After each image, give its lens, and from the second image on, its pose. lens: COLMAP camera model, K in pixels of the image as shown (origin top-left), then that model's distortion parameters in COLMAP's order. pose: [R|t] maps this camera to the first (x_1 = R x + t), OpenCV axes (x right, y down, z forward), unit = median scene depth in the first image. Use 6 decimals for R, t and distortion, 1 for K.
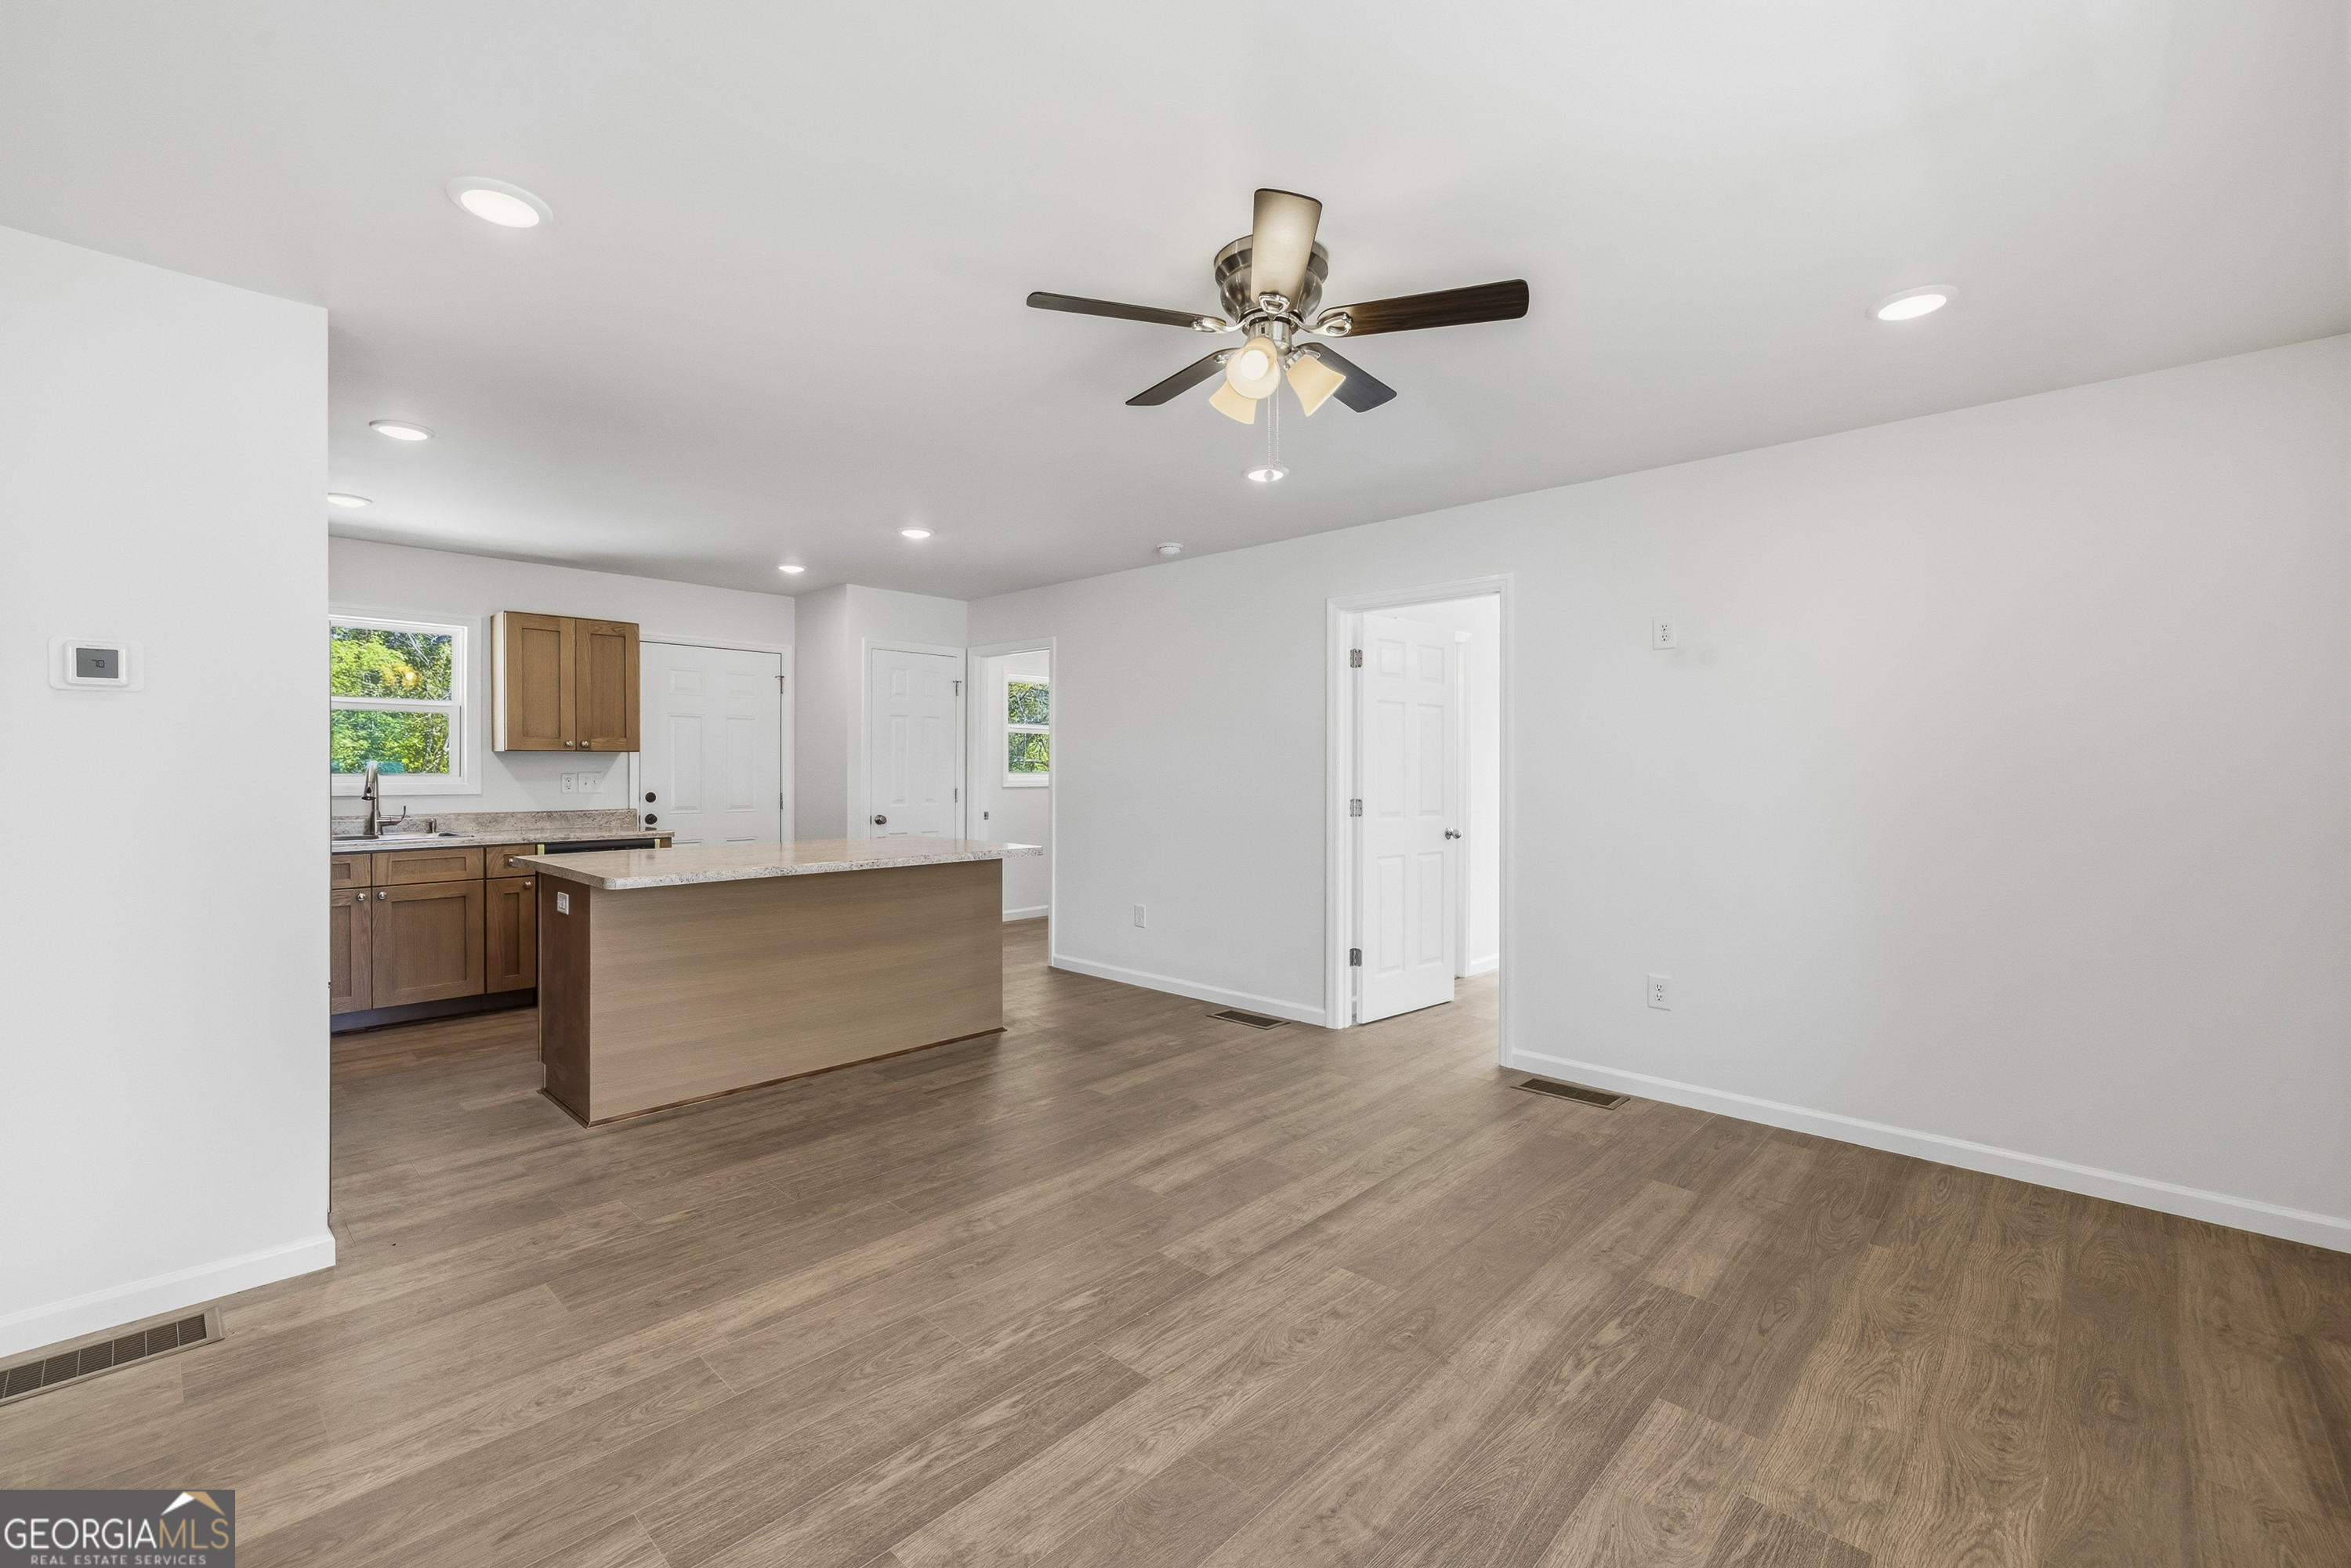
lens RADIAL K [[987.8, 0, 1156.7], [0, 987.8, 780.1], [0, 0, 1]] dist [0.001054, -0.001296]
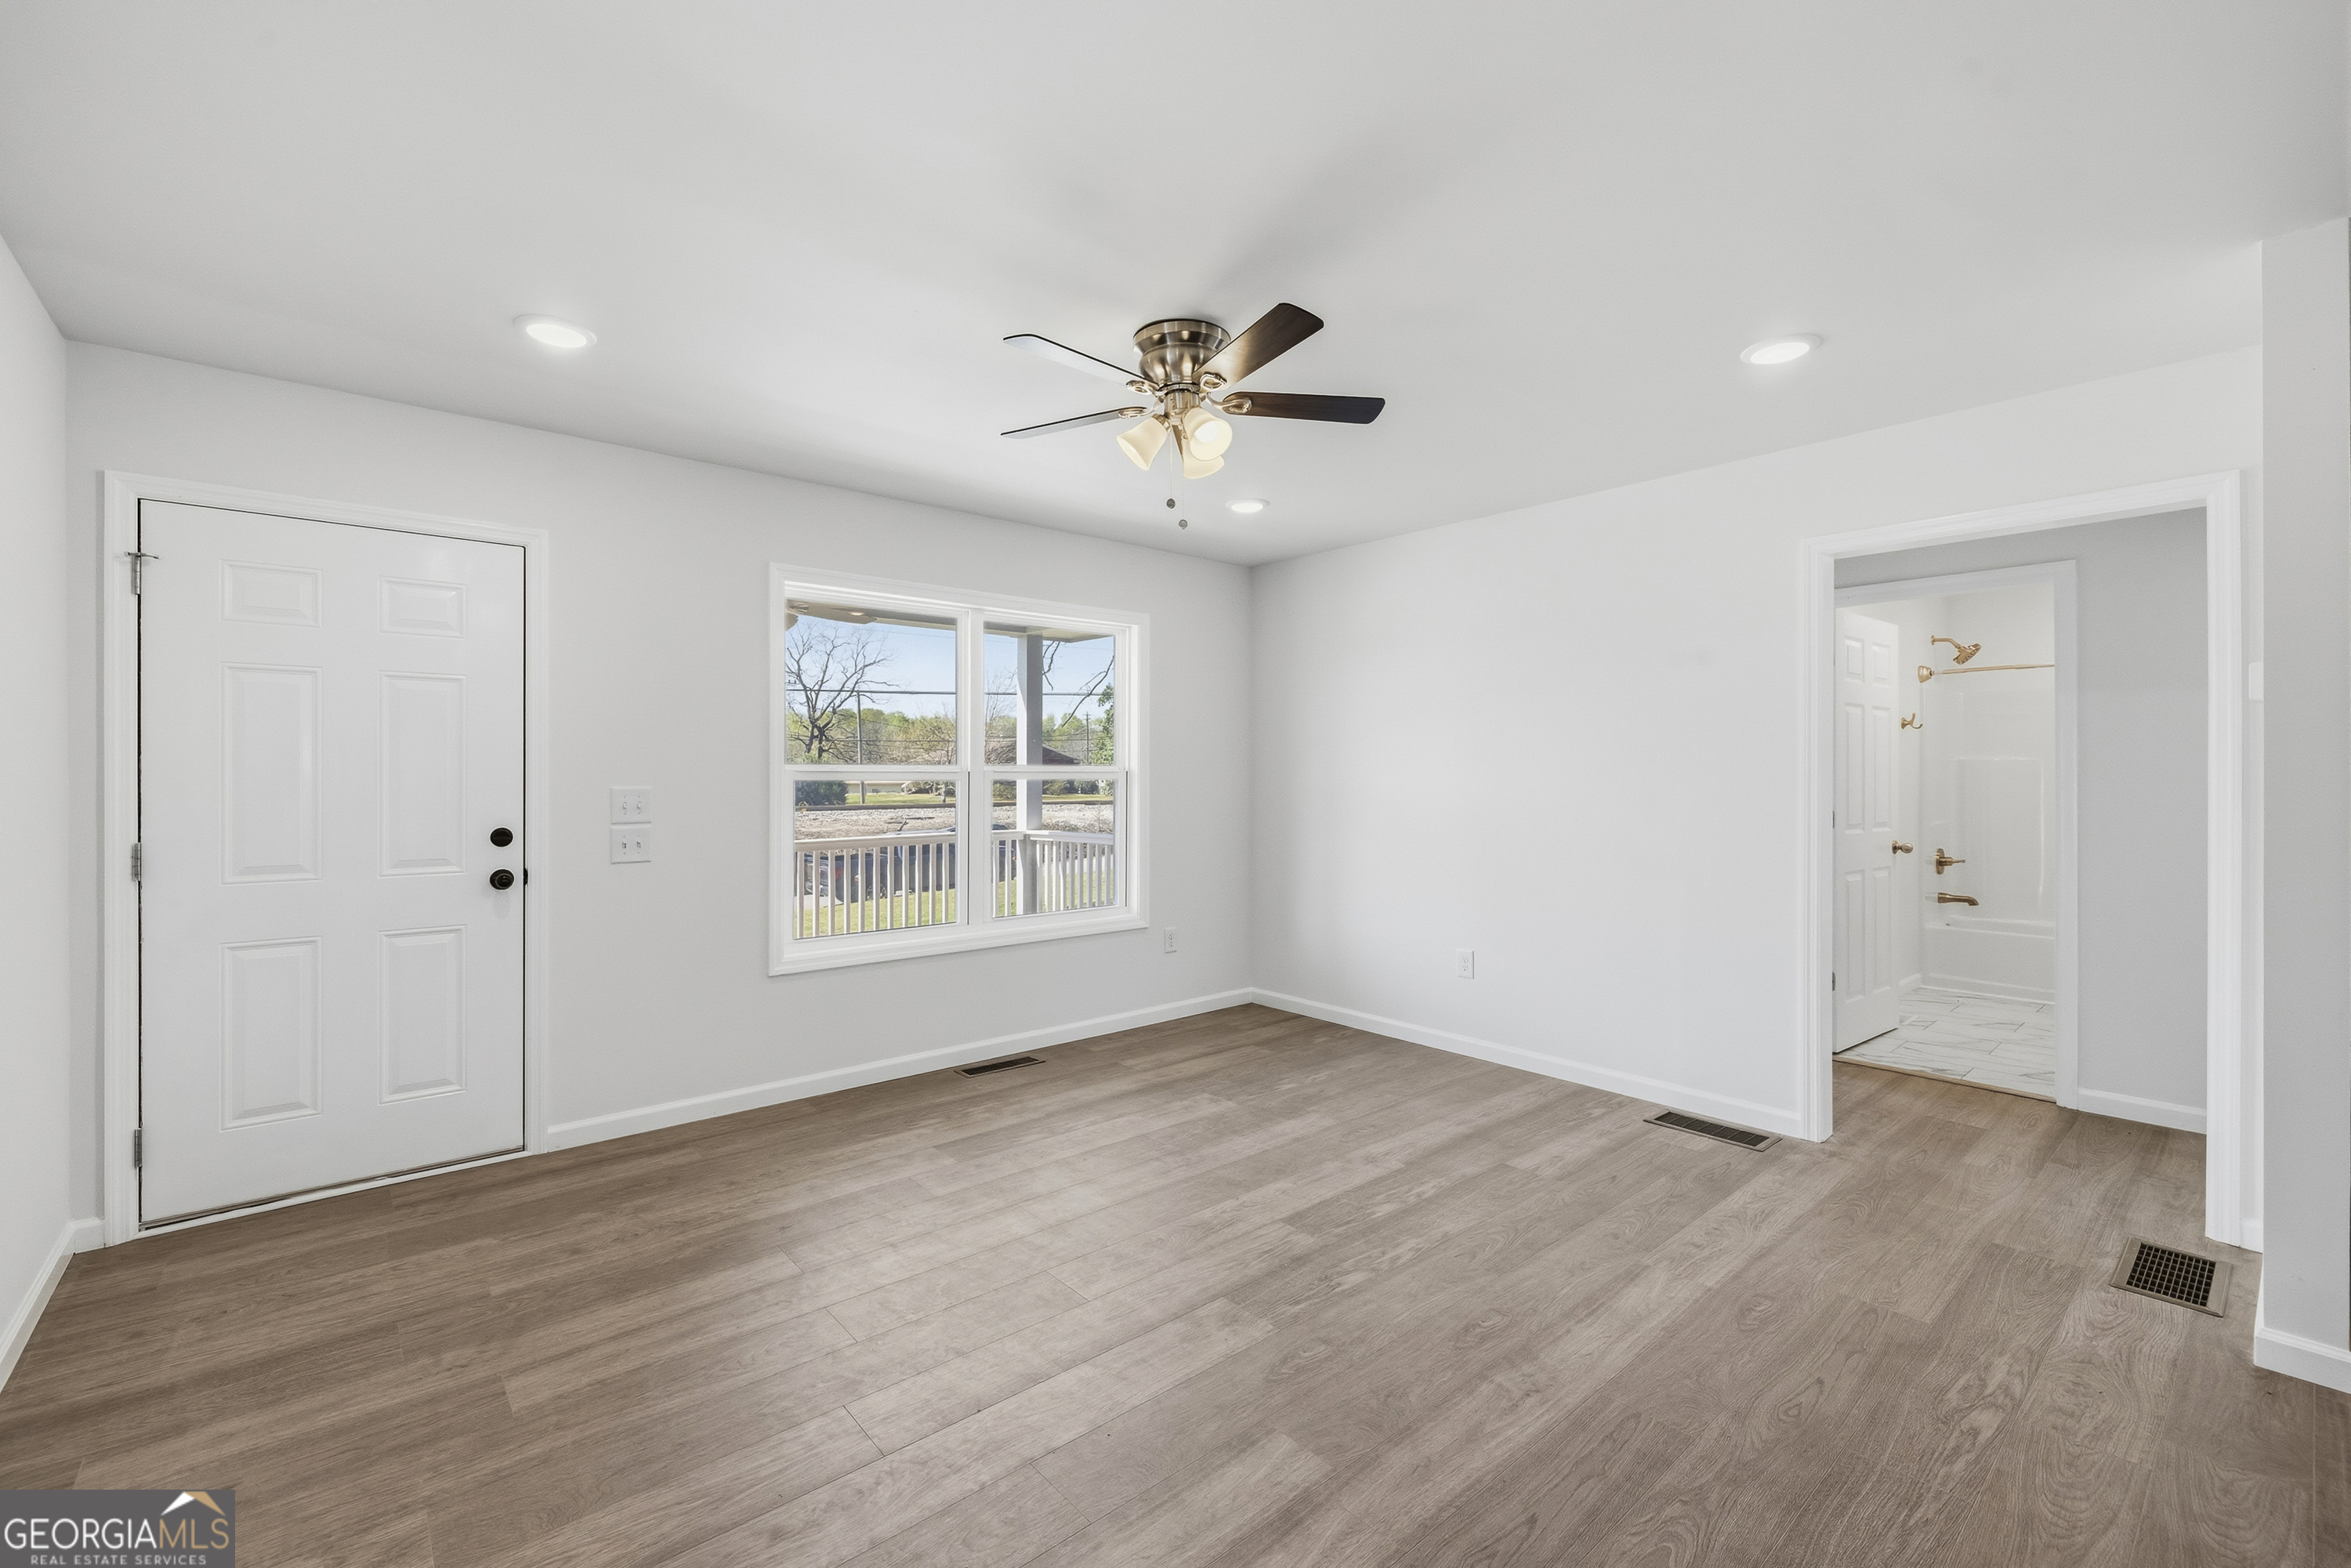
lens RADIAL K [[987.8, 0, 1160.4], [0, 987.8, 778.1], [0, 0, 1]] dist [0.001054, -0.001296]
pose [[-0.995196, -0.002842, 0.097857, 0.014380], [-0.001465, 0.999899, 0.014147, -0.015166], [-0.097887, 0.013935, -0.995100, 1.263089]]
